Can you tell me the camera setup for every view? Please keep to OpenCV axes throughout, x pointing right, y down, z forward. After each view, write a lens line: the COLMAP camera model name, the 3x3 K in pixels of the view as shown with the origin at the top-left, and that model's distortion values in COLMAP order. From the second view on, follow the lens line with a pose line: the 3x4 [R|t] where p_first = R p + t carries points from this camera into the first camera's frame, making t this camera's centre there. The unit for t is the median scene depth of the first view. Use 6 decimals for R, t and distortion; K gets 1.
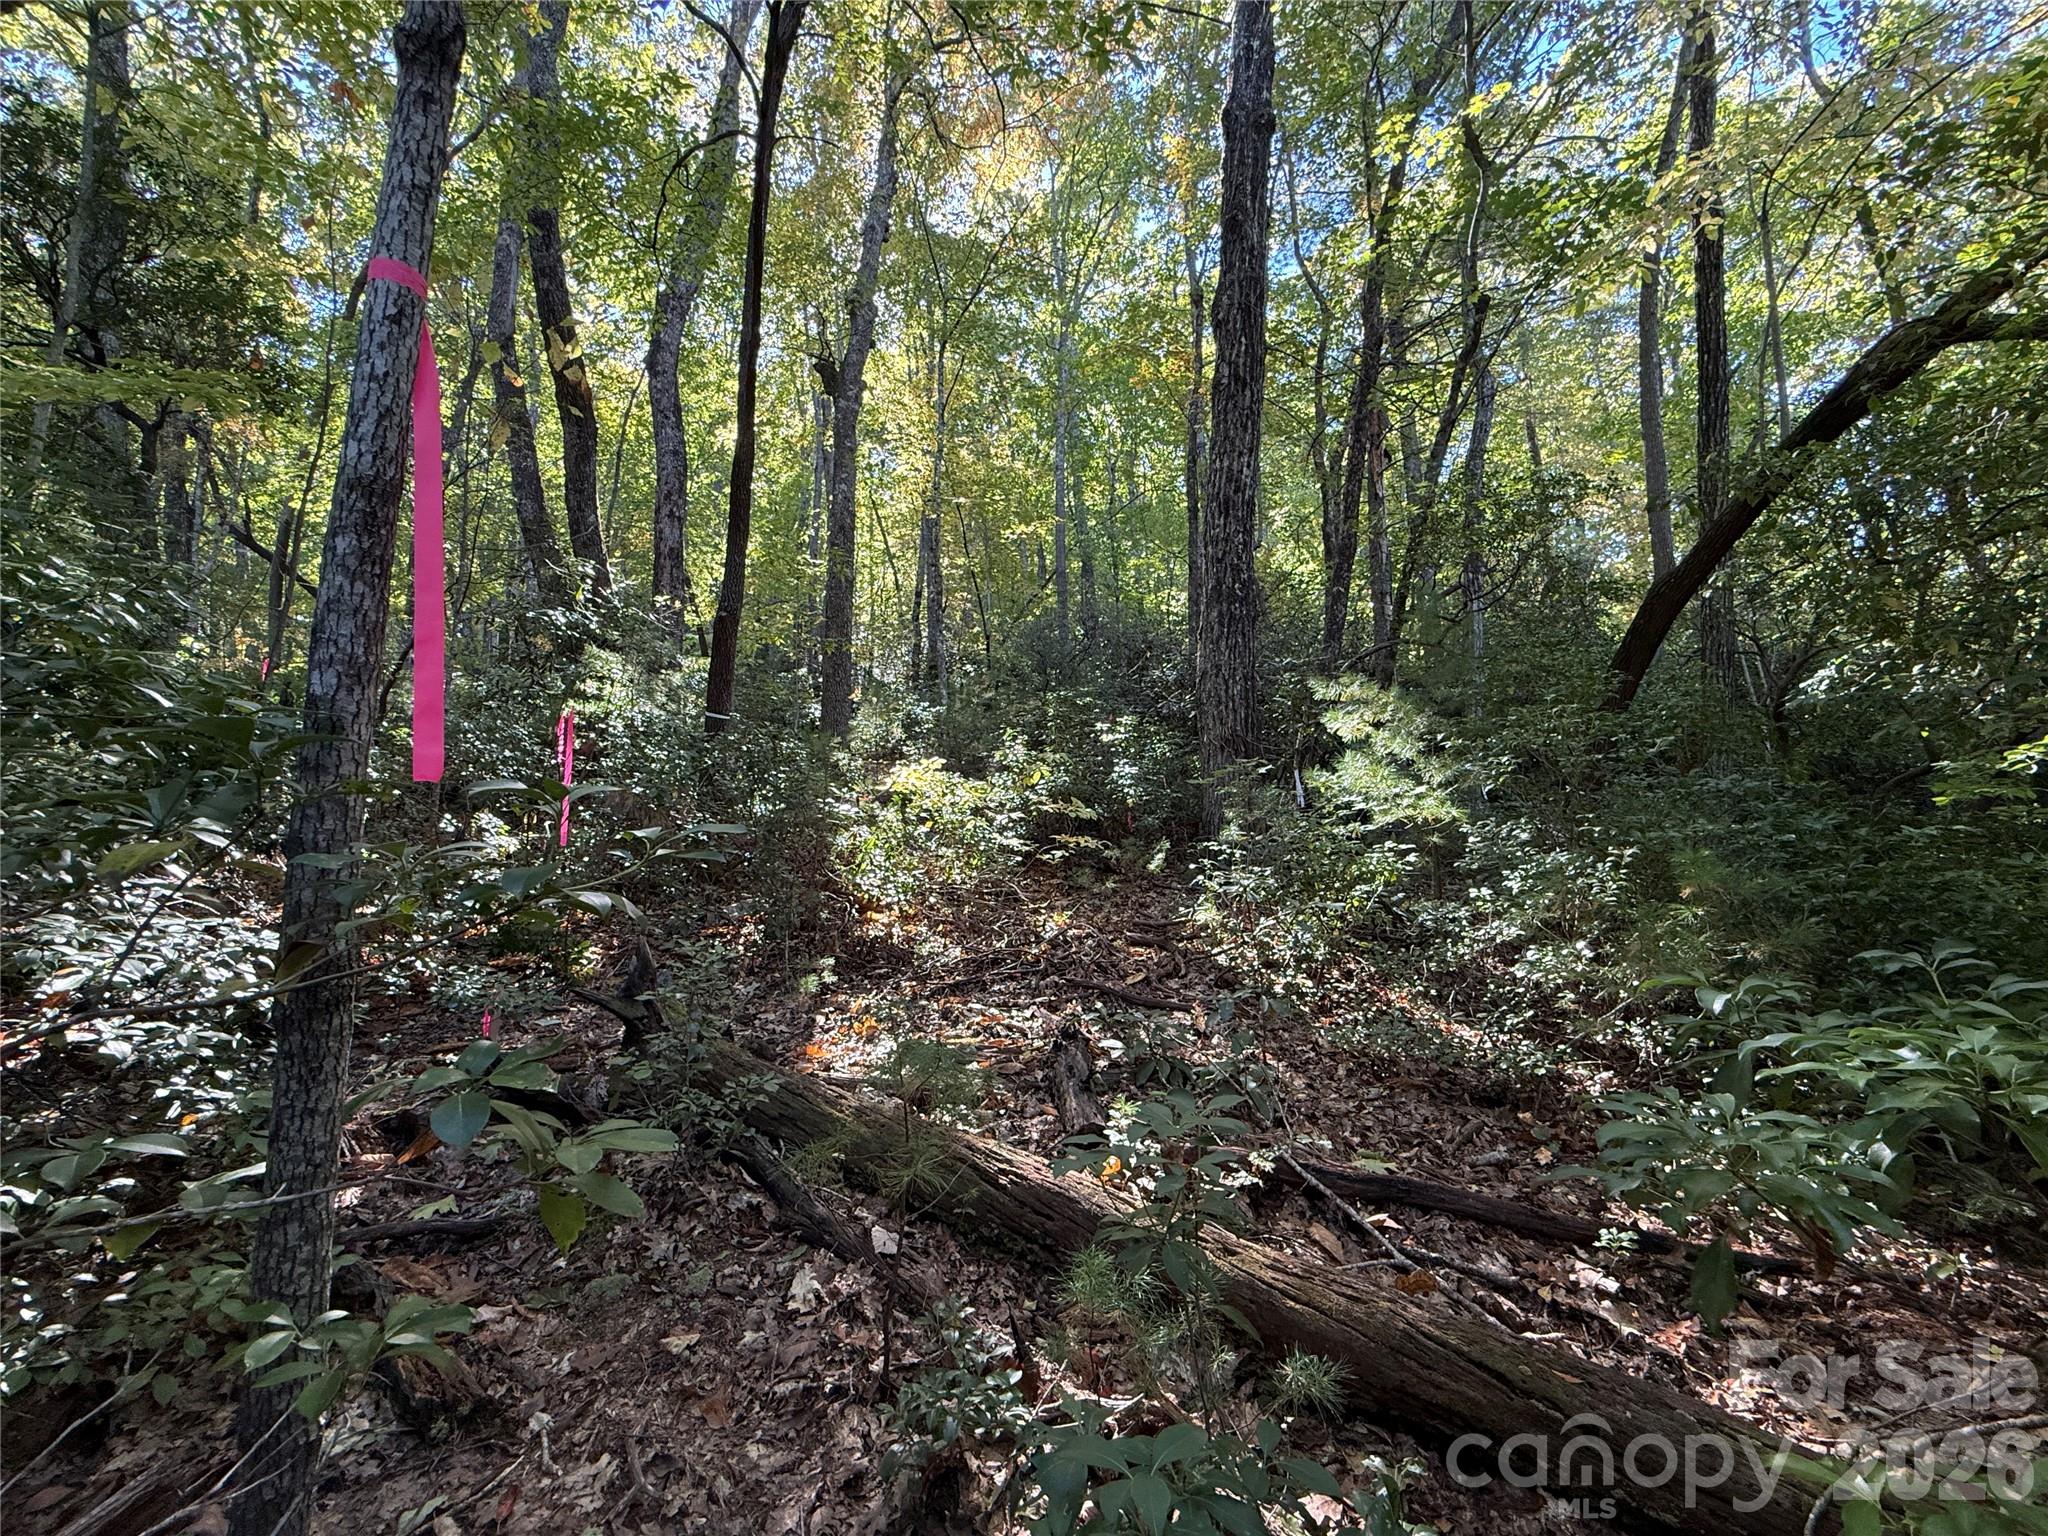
lens RADIAL K [[812.3, 0, 1028.6], [0, 812.3, 767.8], [0, 0, 1]] dist [0.001104, -0.000143]
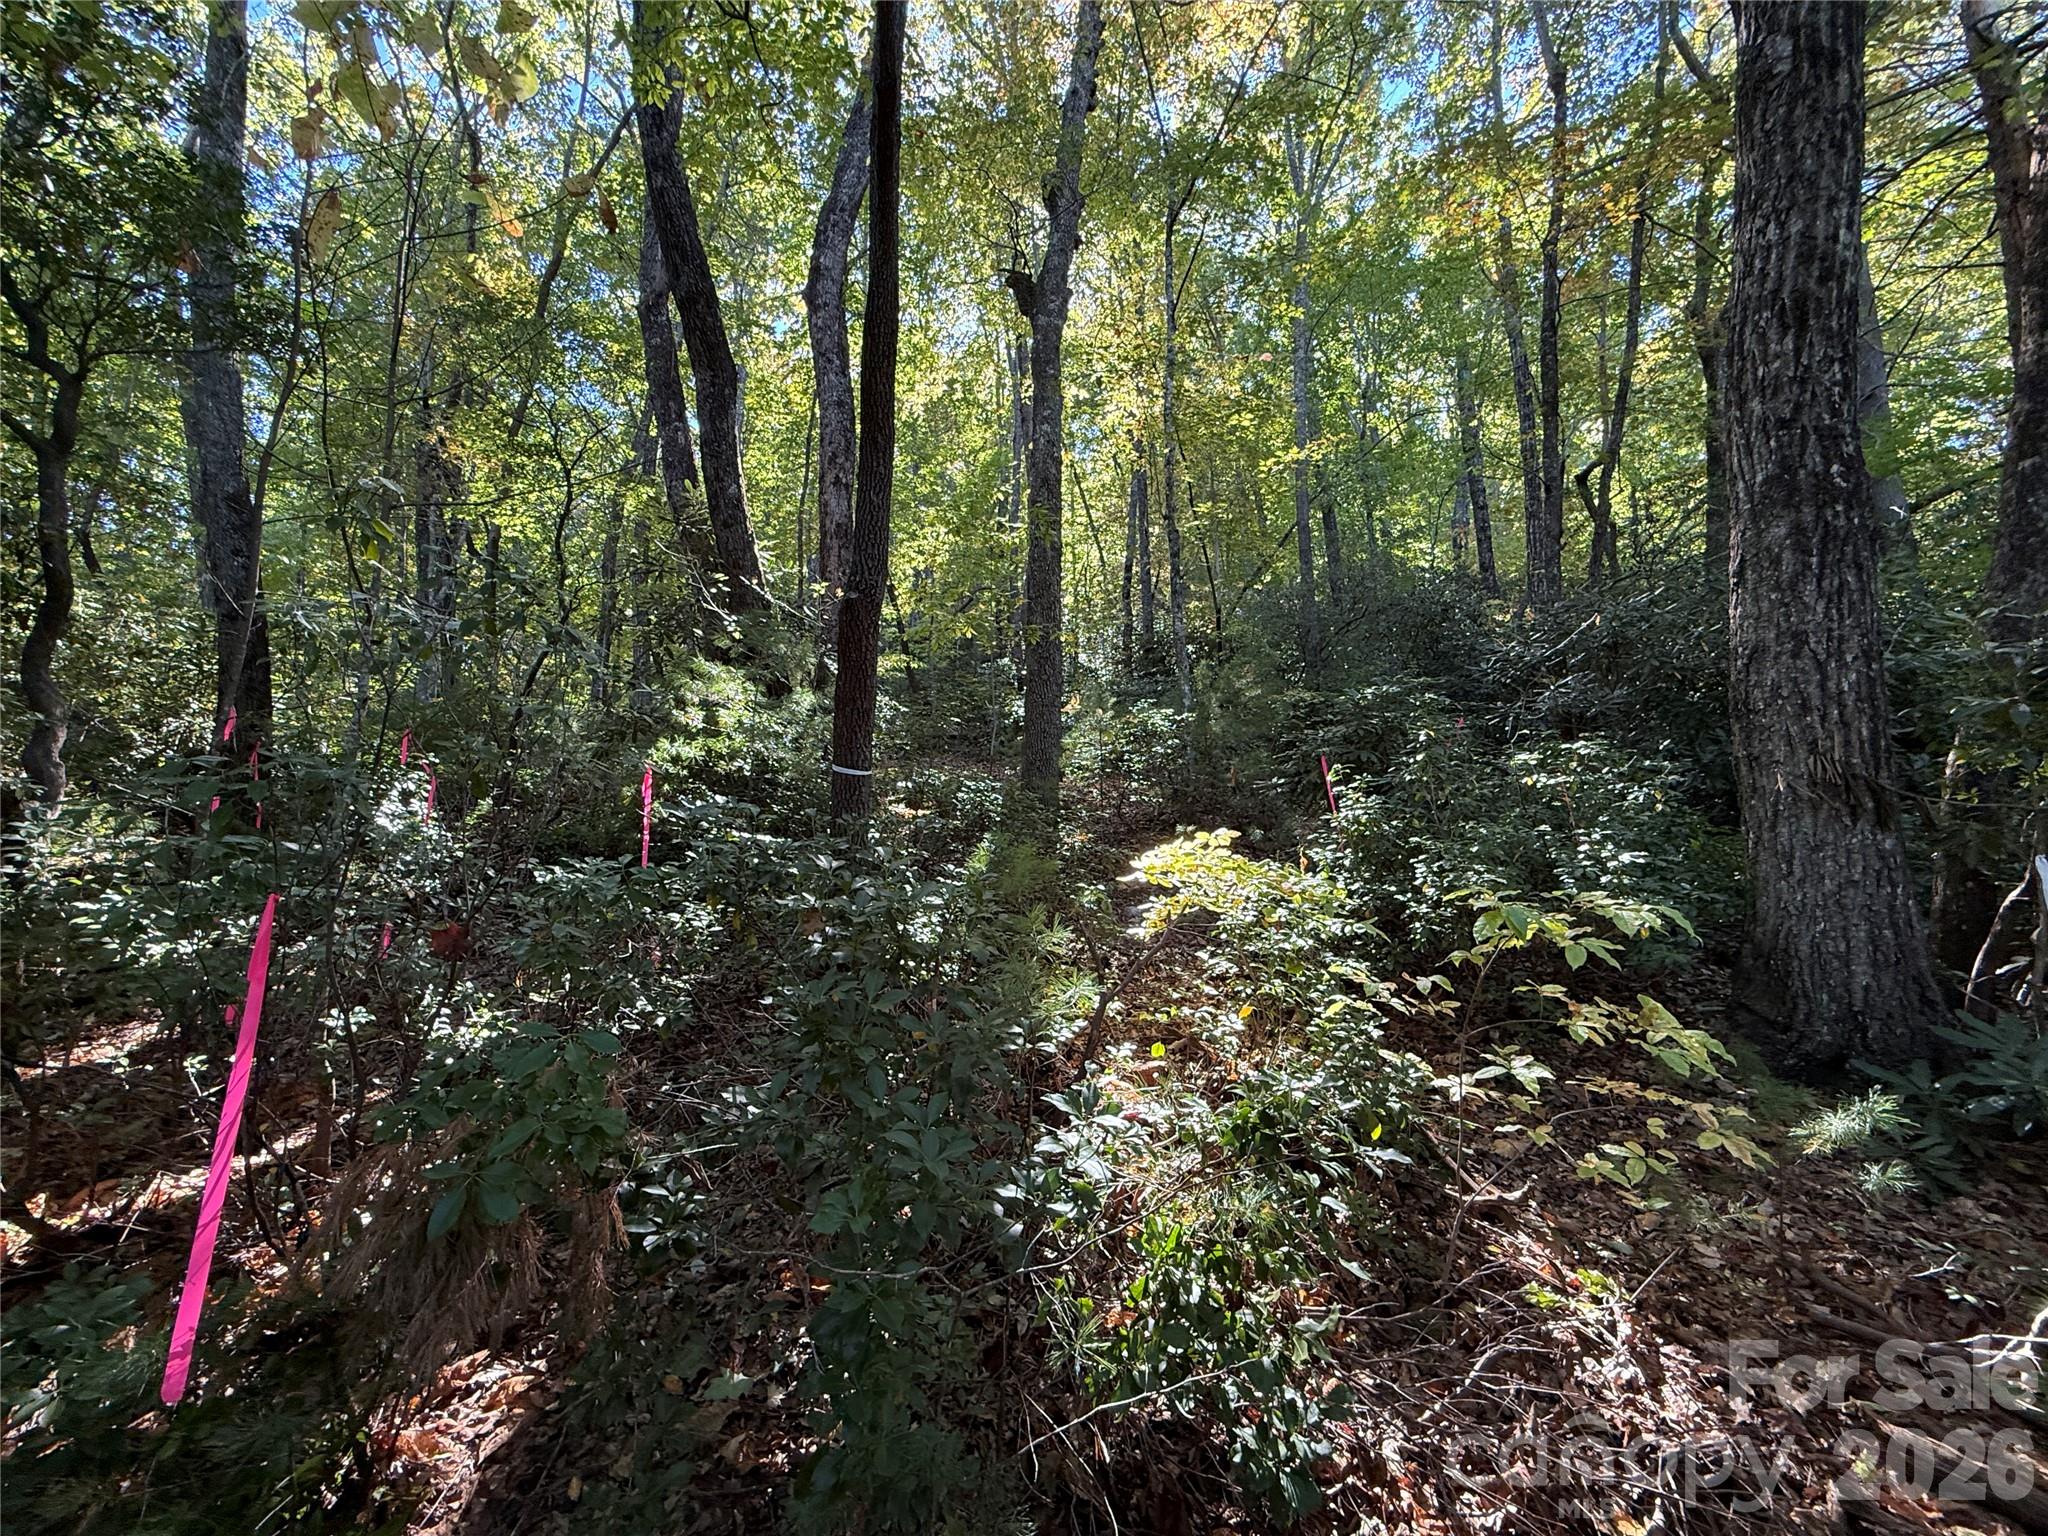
lens RADIAL K [[812.3, 0, 1025.4], [0, 812.3, 765.1], [0, 0, 1]] dist [0.001104, -0.000143]
pose [[0.967995, -0.016551, -0.250422, -0.042128], [0.021910, 0.999586, 0.018628, -0.027973], [0.250010, -0.023518, 0.967958, 0.171505]]
